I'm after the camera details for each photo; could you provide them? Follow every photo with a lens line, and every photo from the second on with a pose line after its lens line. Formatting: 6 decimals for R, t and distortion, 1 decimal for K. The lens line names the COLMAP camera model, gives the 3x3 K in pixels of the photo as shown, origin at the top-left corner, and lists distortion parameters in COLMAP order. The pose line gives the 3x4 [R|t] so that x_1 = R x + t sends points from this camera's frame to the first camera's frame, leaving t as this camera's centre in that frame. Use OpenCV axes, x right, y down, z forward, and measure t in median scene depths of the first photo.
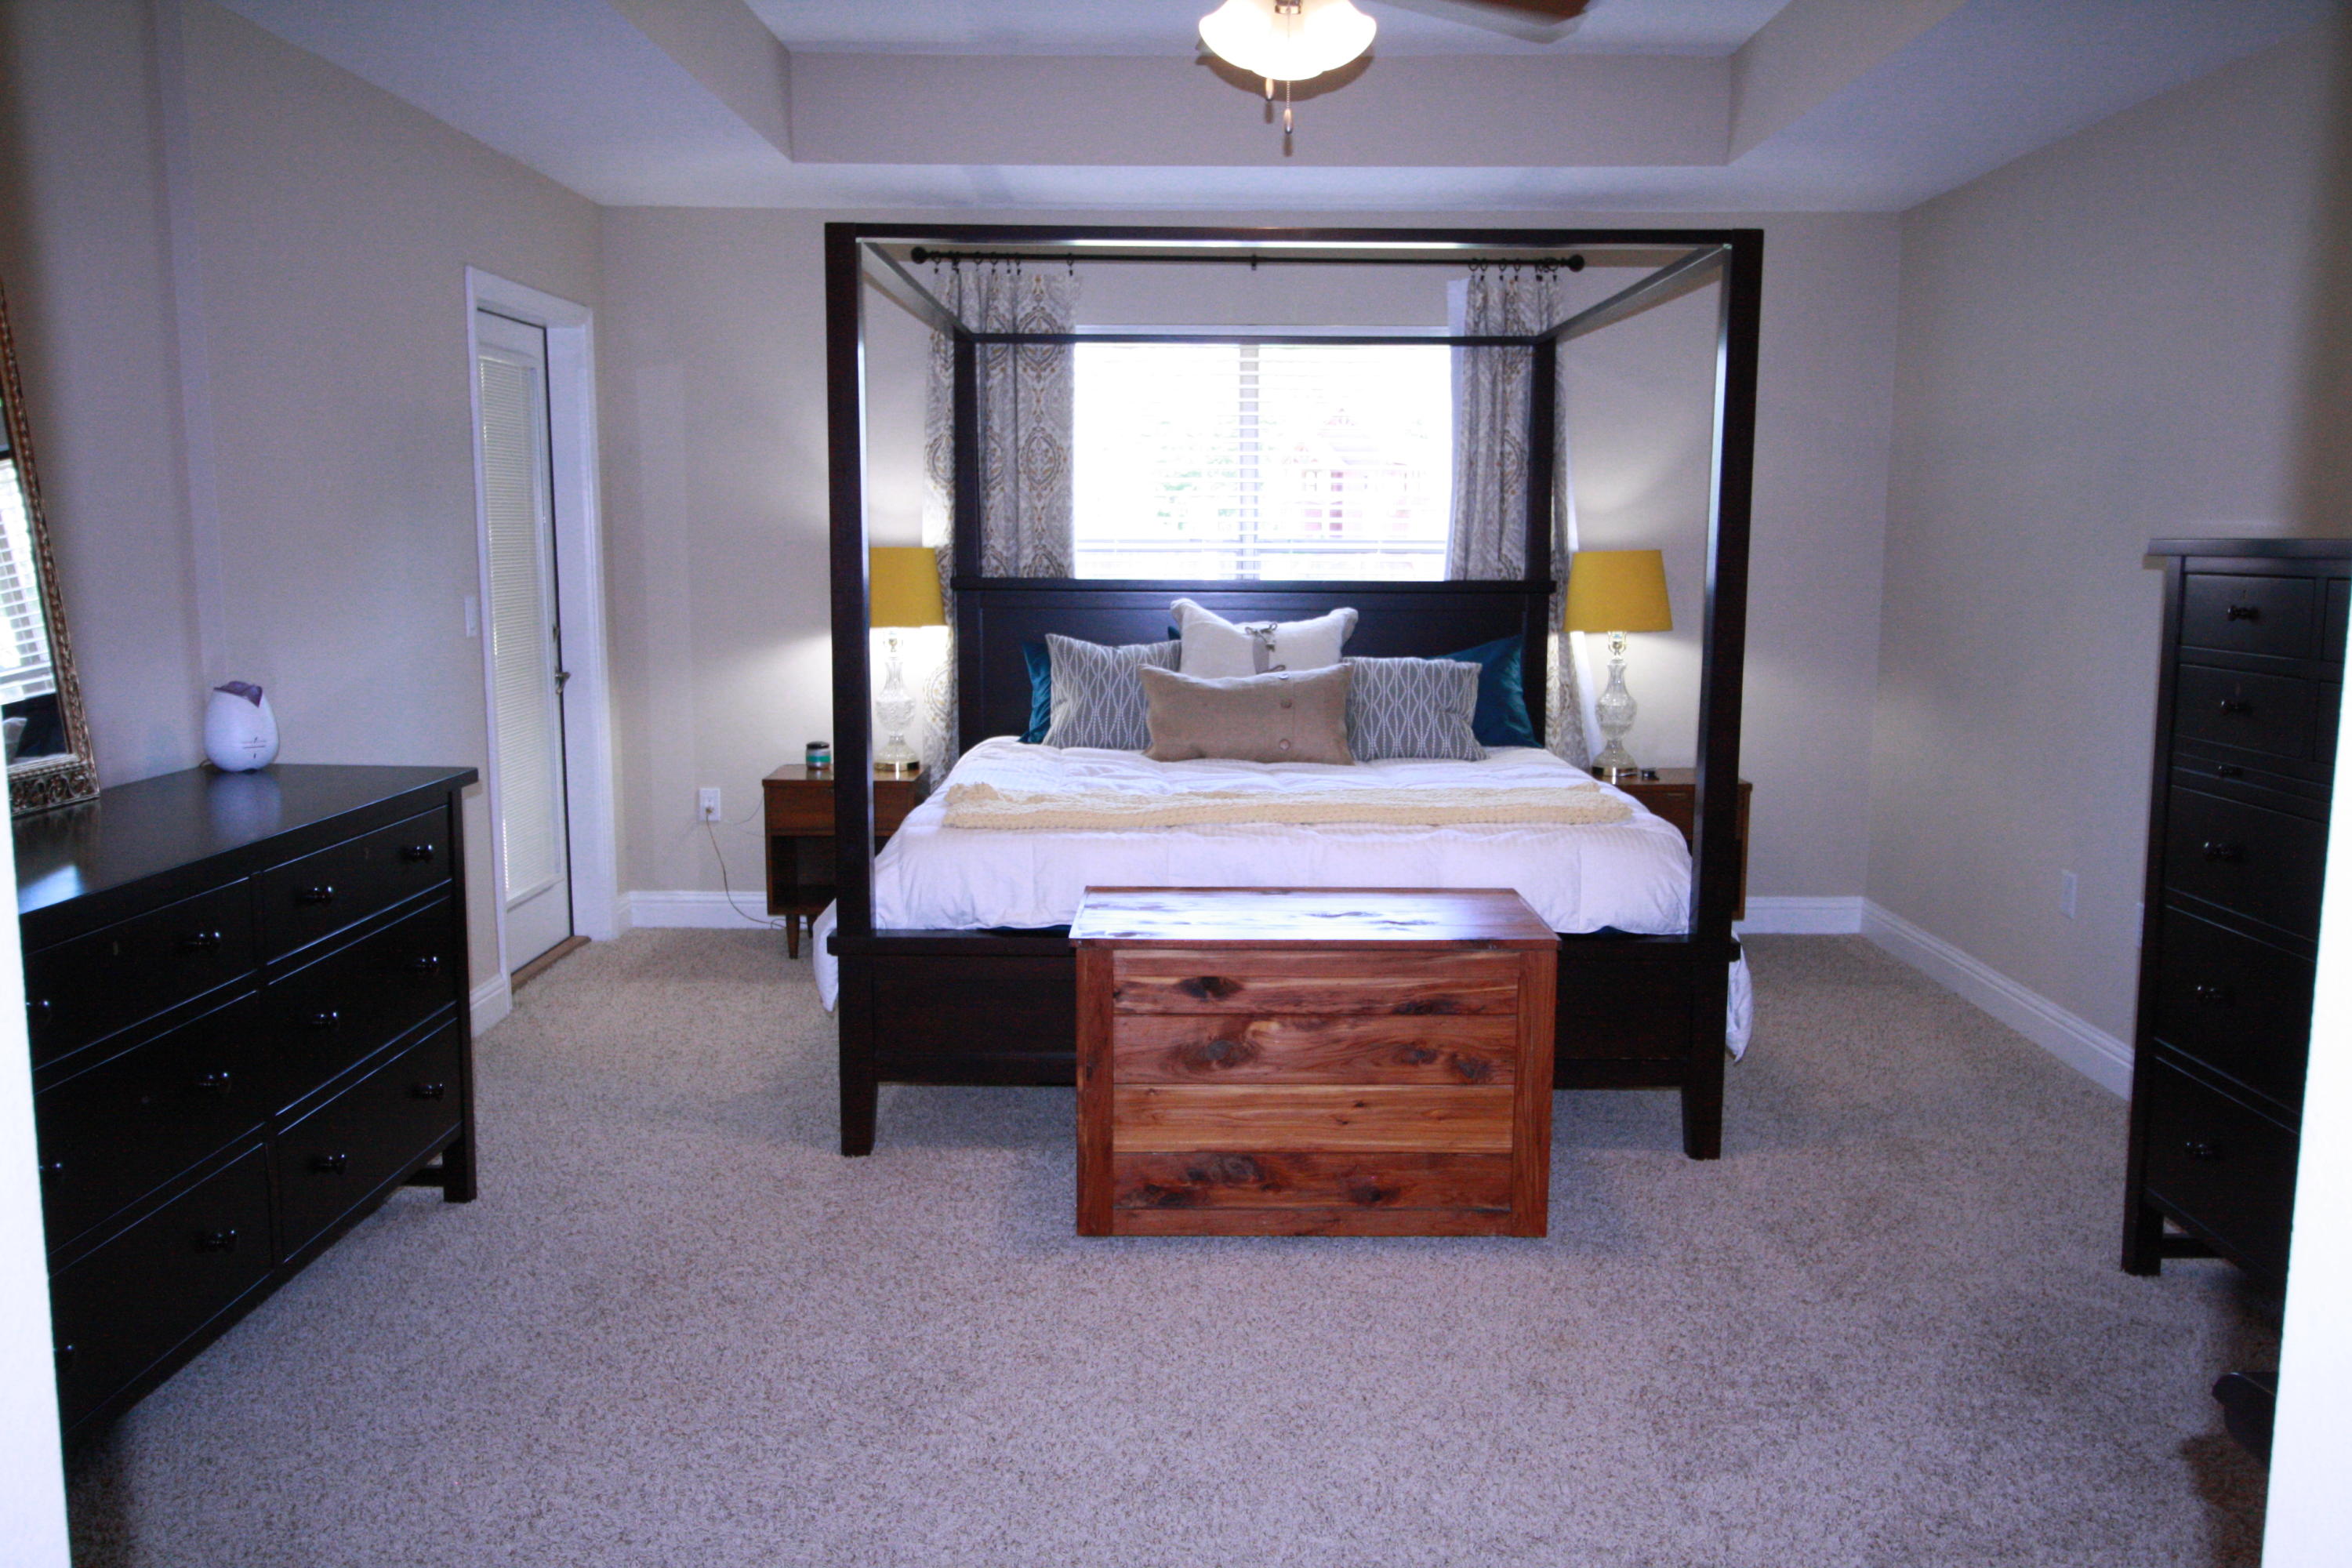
lens RADIAL K [[1855.6, 0, 1176.0], [0, 1855.6, 784.0], [0, 0, 1]] dist [0.008692, 0.002456]
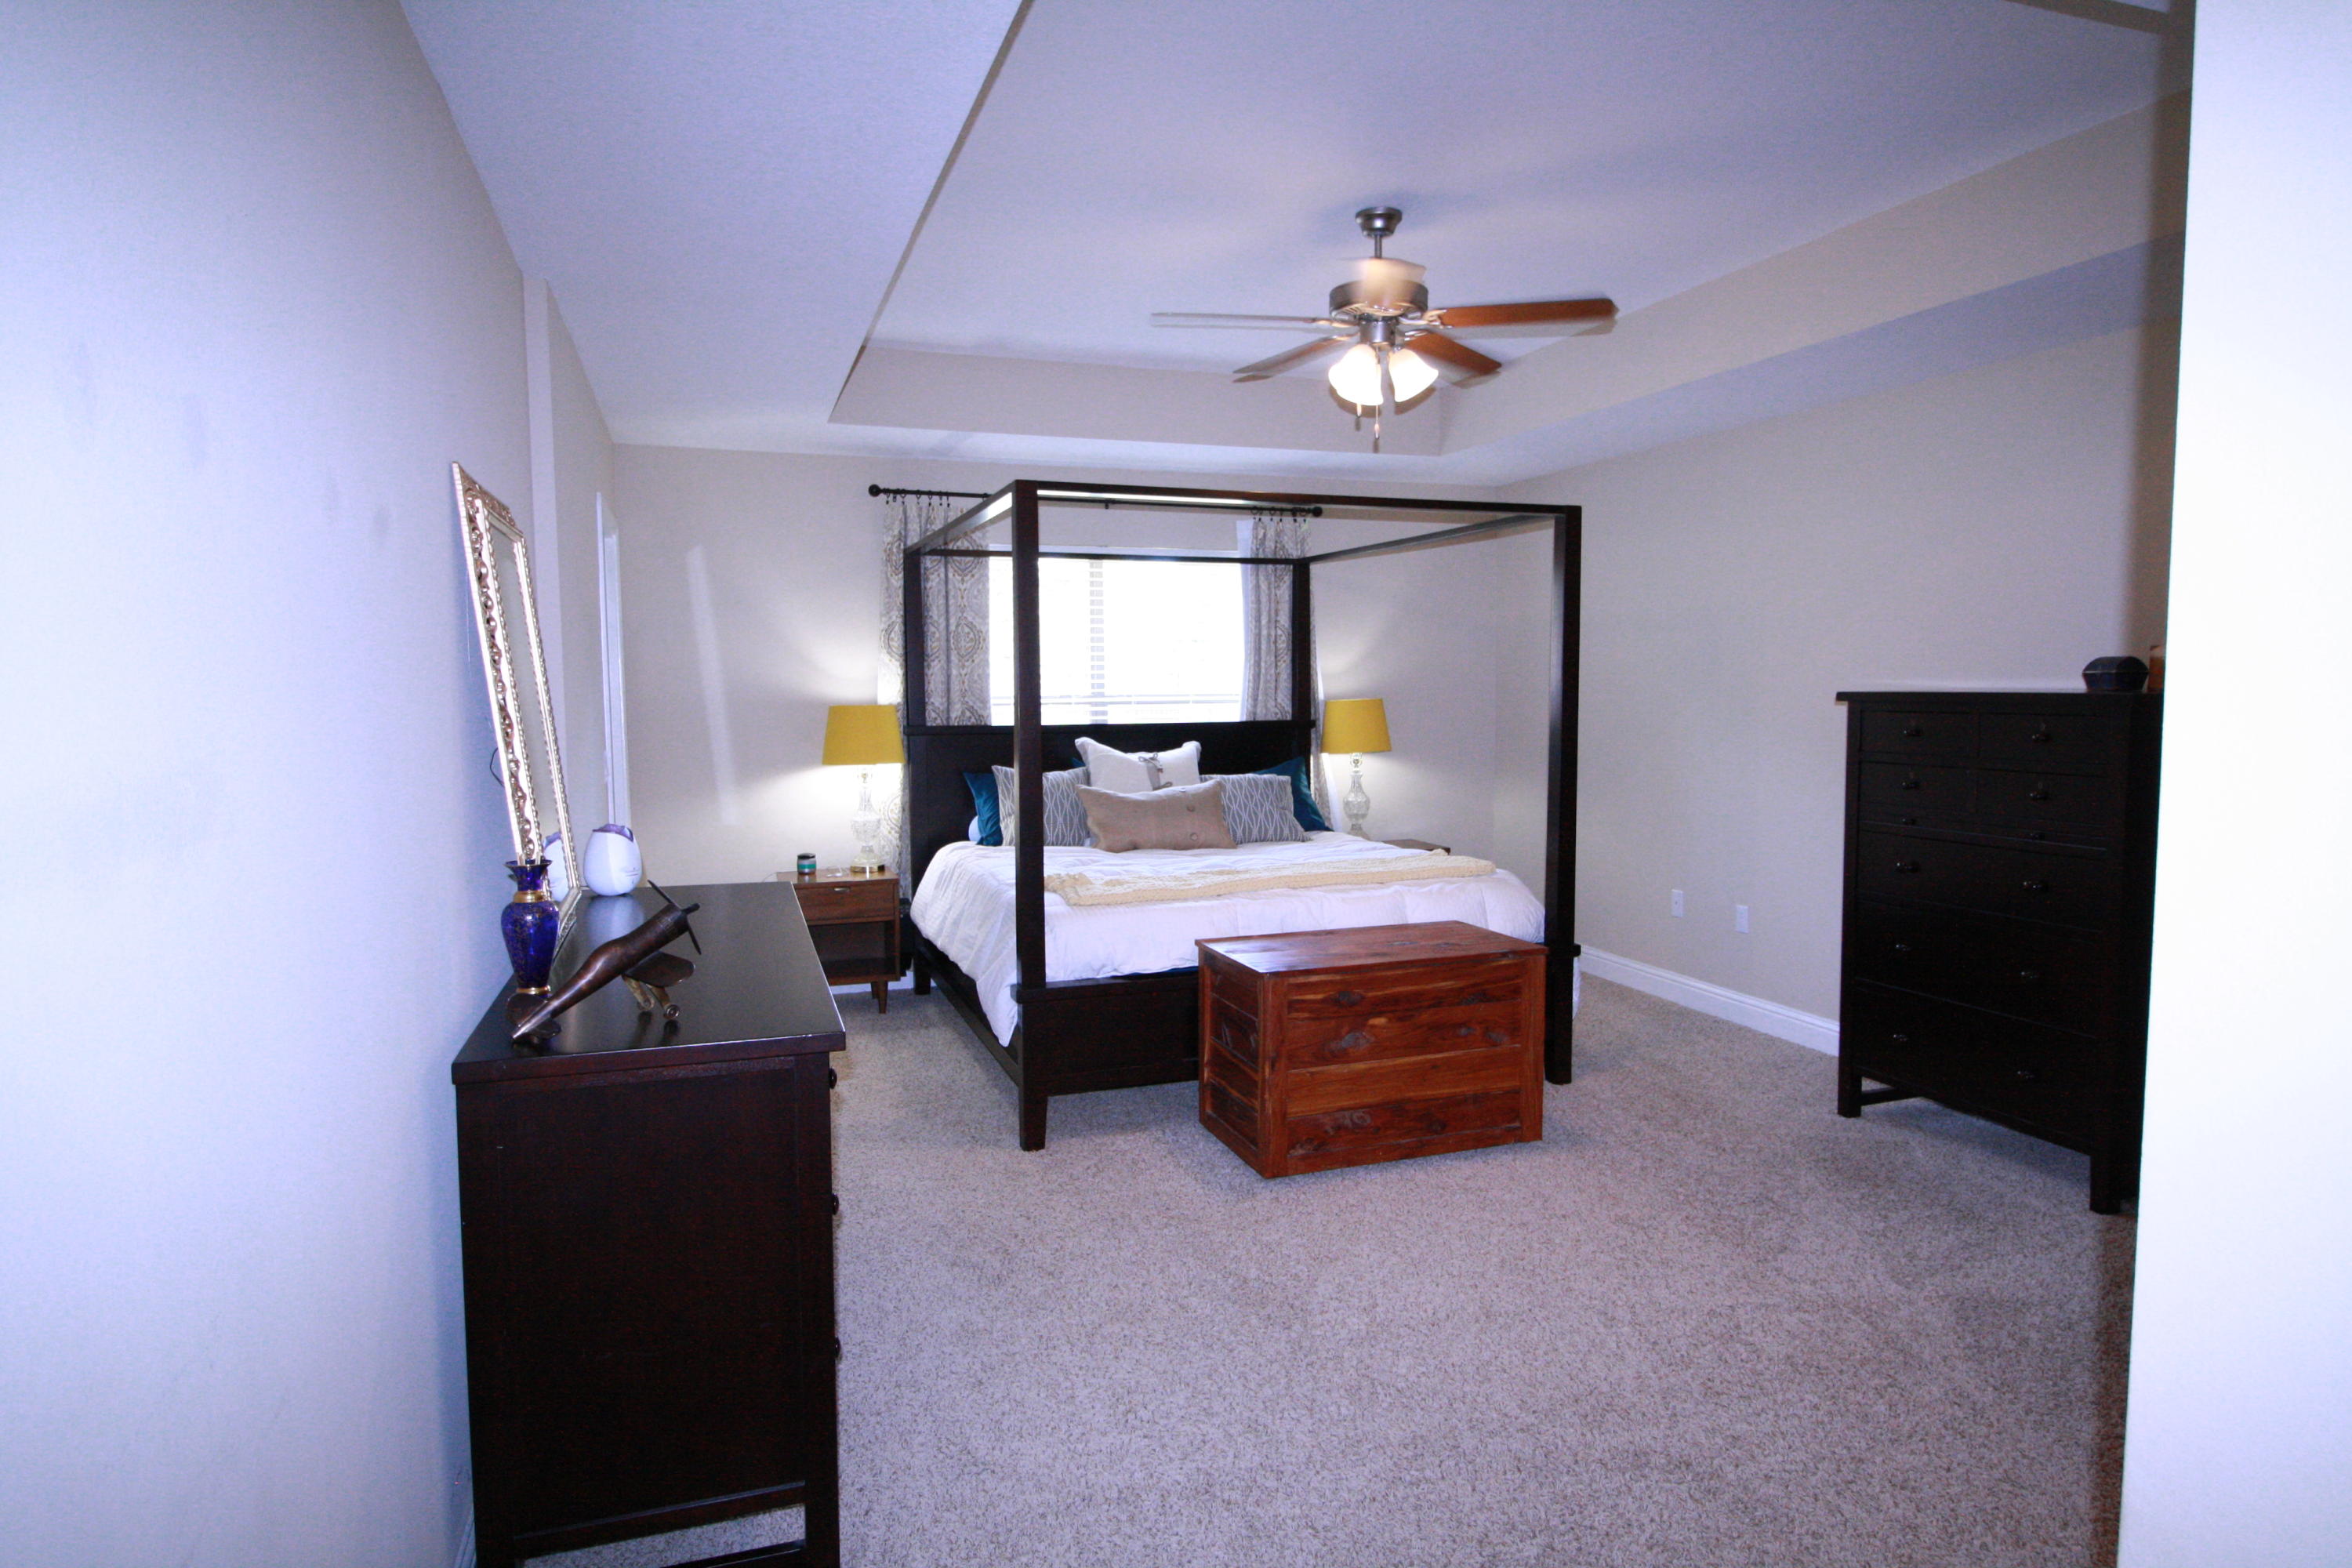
lens RADIAL K [[1373.4, 0, 1176.0], [0, 1373.4, 784.0], [0, 0, 1]] dist [0.003958, 0.000694]
pose [[0.939804, -0.035924, 0.339821, -0.281571], [0.056367, 0.997133, -0.050477, -0.008165], [-0.337034, 0.066593, 0.939134, -0.001445]]
